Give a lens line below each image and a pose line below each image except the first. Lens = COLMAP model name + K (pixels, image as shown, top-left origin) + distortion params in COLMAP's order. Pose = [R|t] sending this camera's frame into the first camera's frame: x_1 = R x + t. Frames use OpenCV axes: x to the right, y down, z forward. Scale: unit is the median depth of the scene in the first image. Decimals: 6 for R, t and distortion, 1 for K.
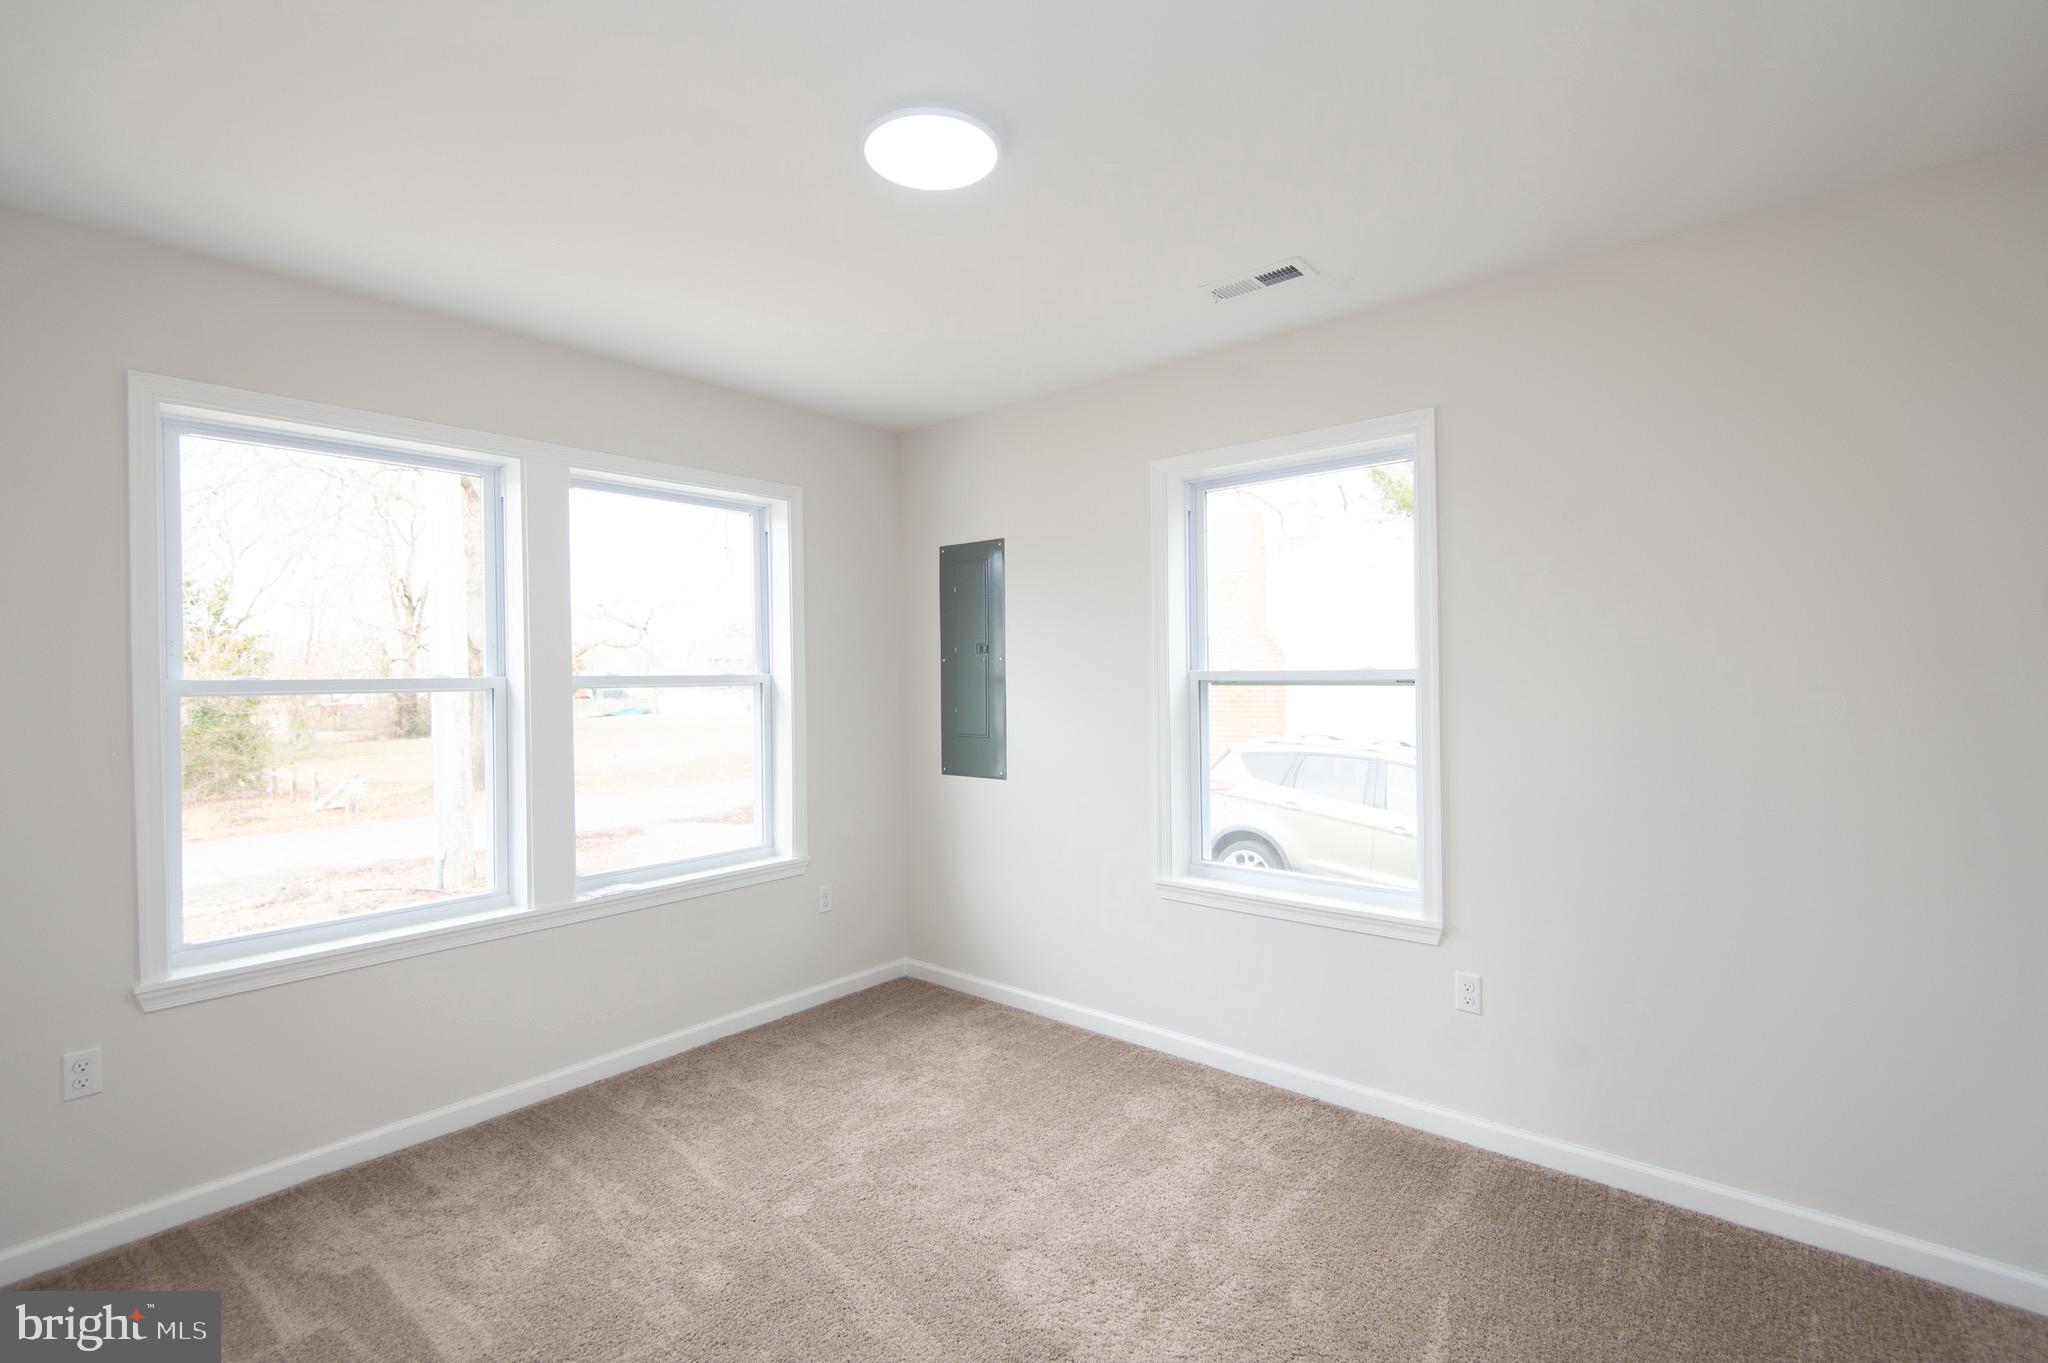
lens RADIAL K [[948.7, 0, 1033.3], [0, 948.7, 679.0], [0, 0, 1]] dist [-0.000245, -0.000380]
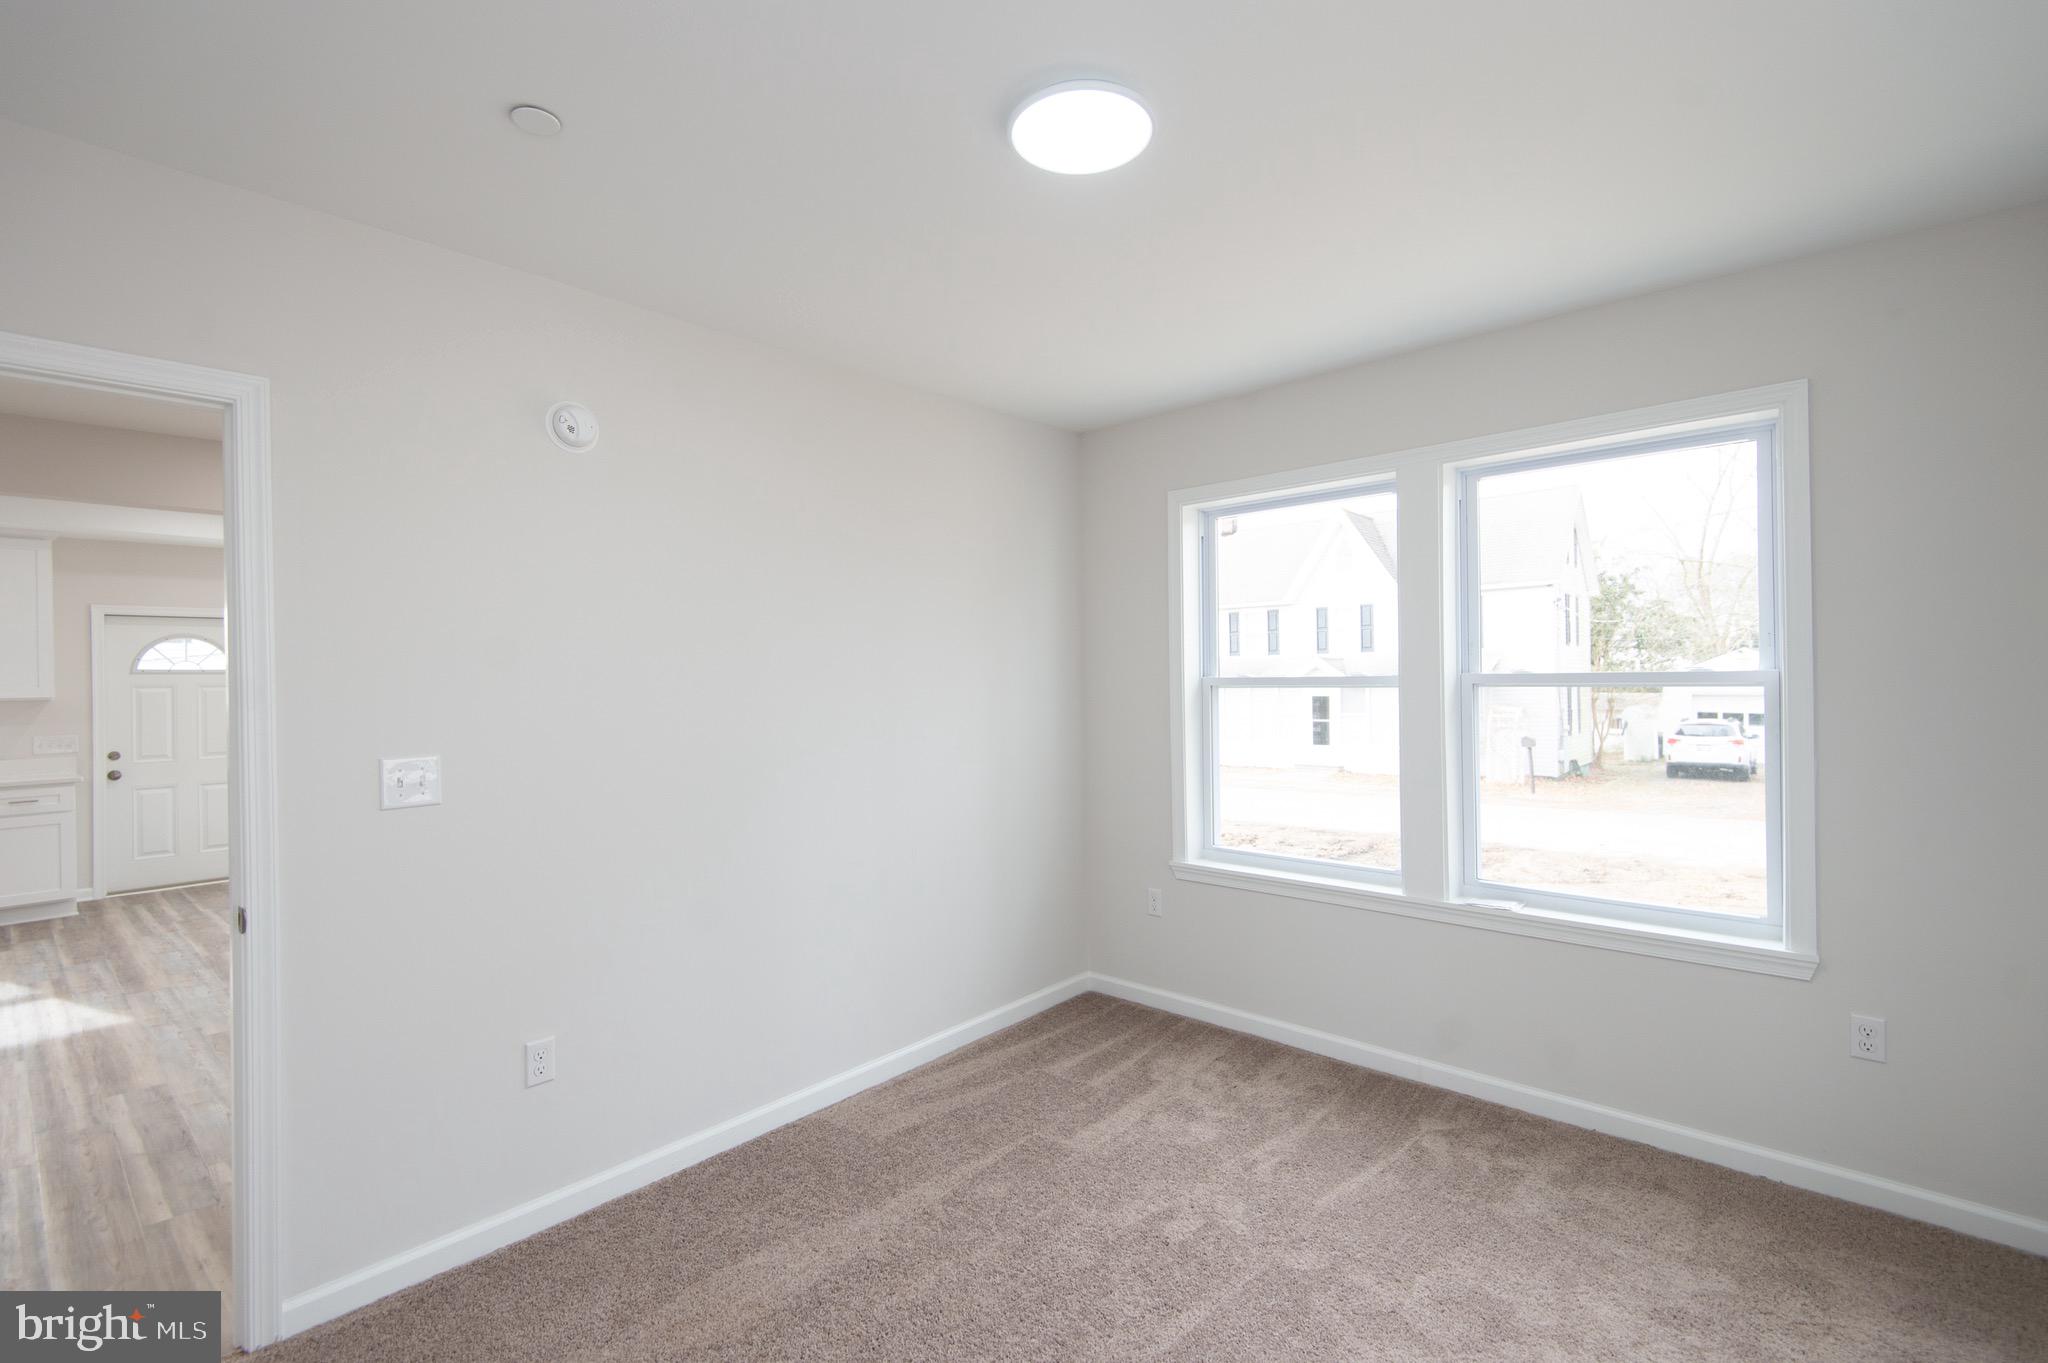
lens RADIAL K [[948.7, 0, 1033.3], [0, 948.7, 679.0], [0, 0, 1]] dist [-0.000245, -0.000380]
pose [[-0.066780, 0.010887, -0.997708, 0.620247], [0.005349, 0.999930, 0.010553, -0.012519], [0.997753, -0.004632, -0.066833, 0.741863]]
